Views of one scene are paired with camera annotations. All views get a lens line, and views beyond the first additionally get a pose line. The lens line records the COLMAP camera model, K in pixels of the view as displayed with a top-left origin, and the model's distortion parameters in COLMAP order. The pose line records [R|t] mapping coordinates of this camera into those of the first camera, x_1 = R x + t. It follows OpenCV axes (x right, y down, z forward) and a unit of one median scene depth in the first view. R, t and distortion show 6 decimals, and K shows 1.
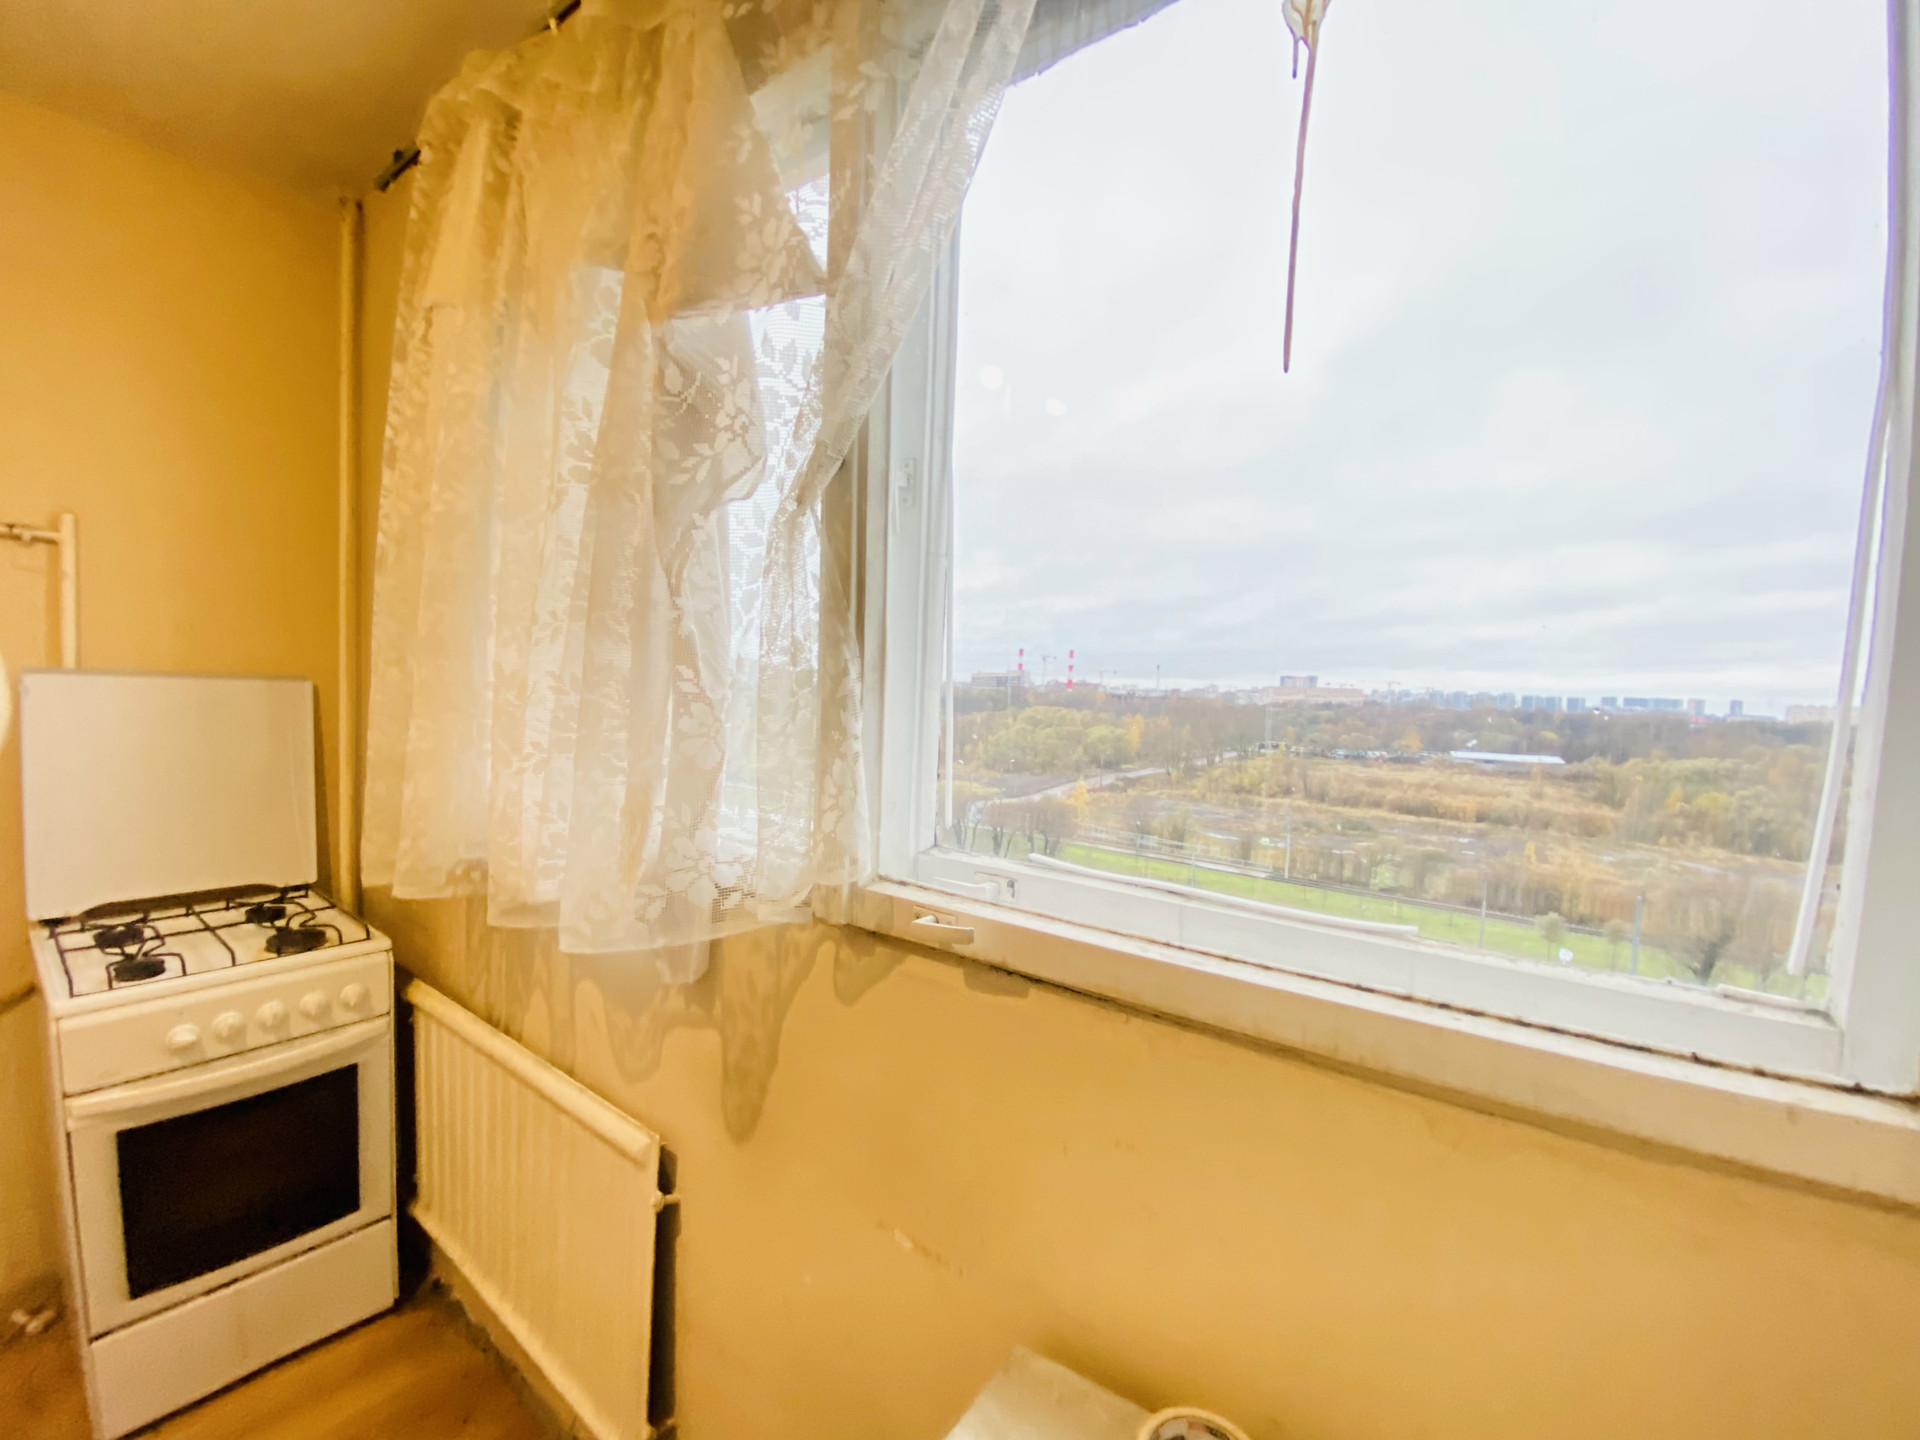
lens RADIAL K [[772.8, 0, 960.0], [0, 772.8, 720.0], [0, 0, 1]] dist [0.013449, -0.018043]
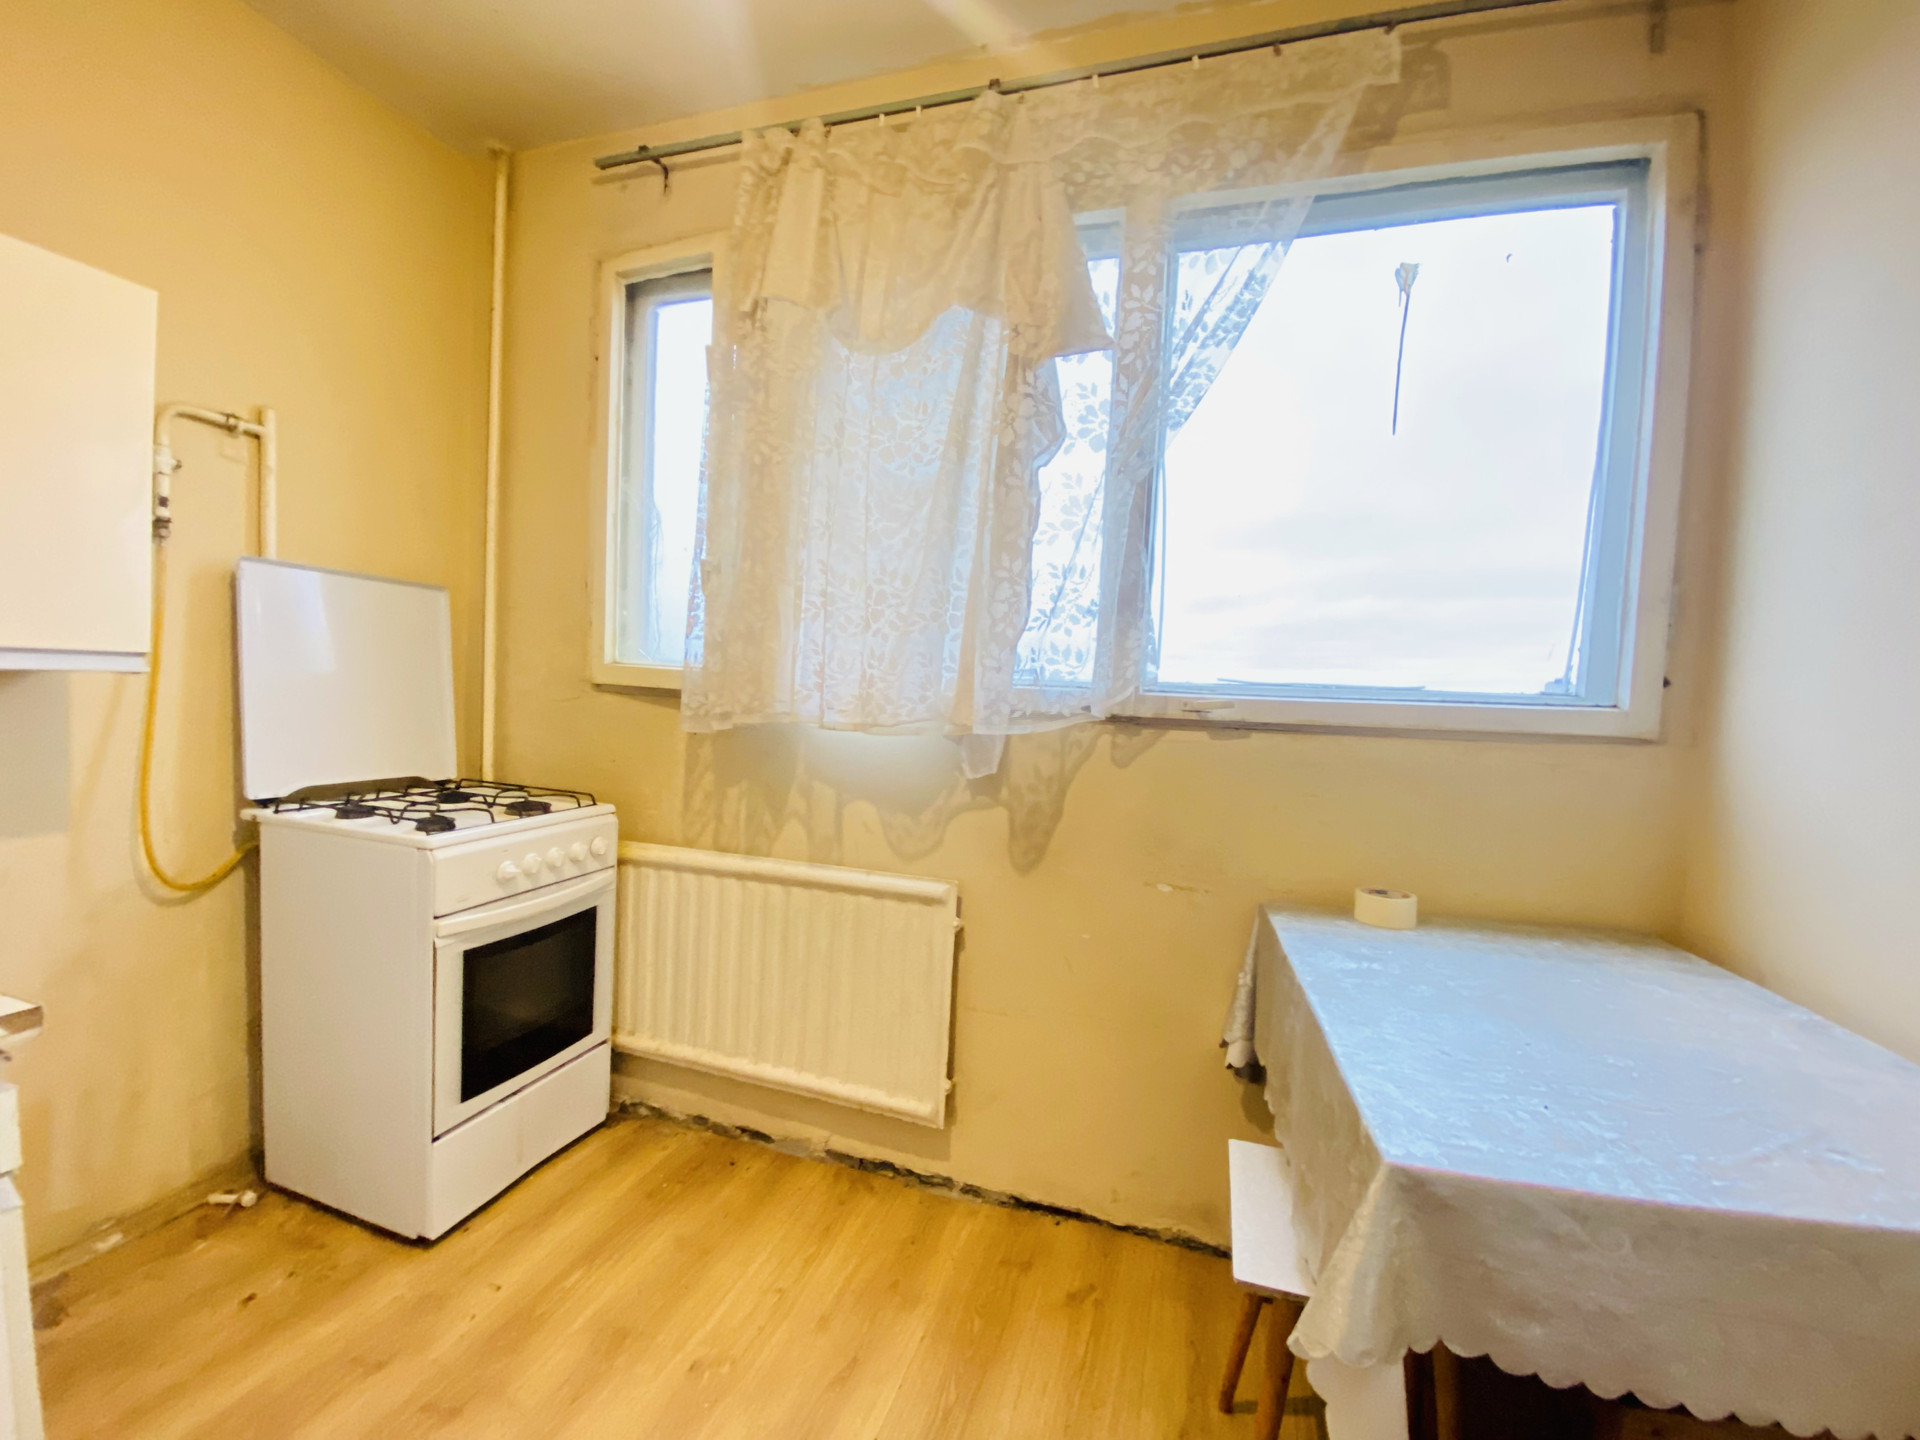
lens RADIAL K [[772.8, 0, 960.0], [0, 772.8, 720.0], [0, 0, 1]] dist [0.013449, -0.018043]
pose [[0.944823, -0.007378, 0.327498, -0.744807], [0.004129, 0.999935, 0.010616, 0.169980], [-0.327555, -0.008679, 0.944792, -0.365595]]
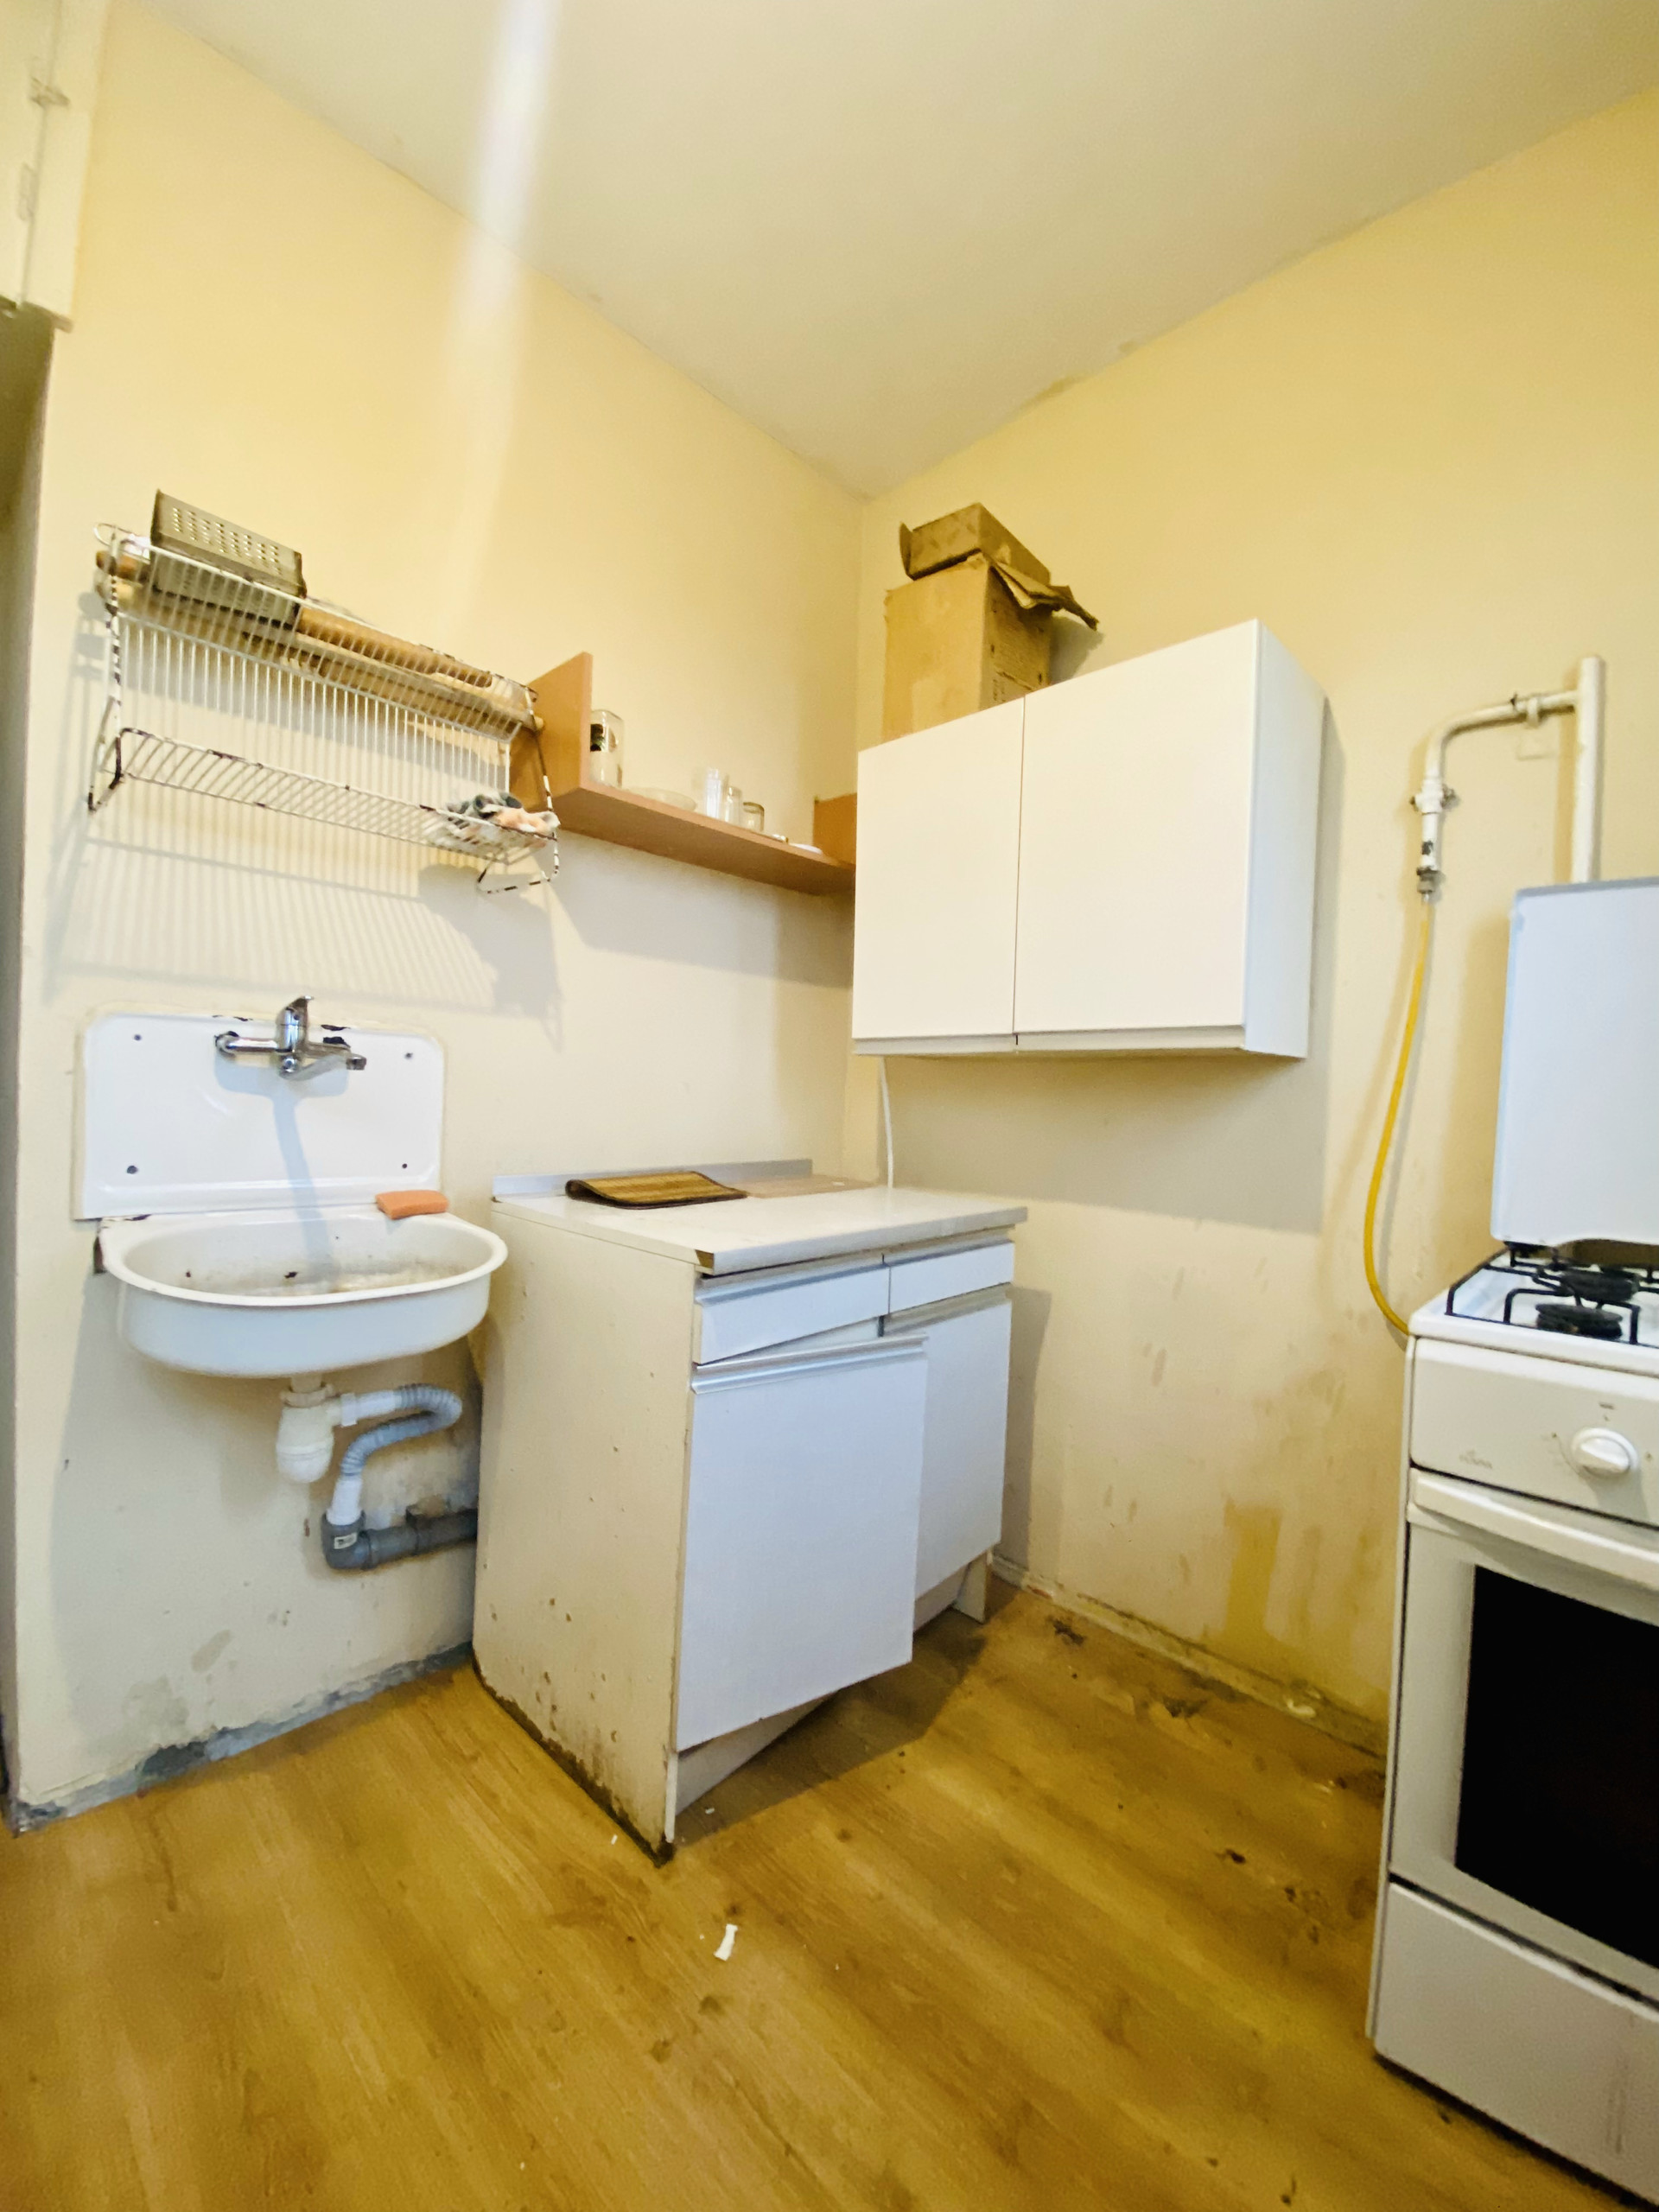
lens RADIAL K [[890.3, 0, 837.4], [0, 890.3, 1110.2], [0, 0, 1]] dist [0.013449, -0.018043]
pose [[-0.134630, -0.020532, -0.990683, -0.349654], [-0.082341, 0.996559, -0.009464, 0.232050], [0.987469, 0.080300, -0.135857, 0.553081]]
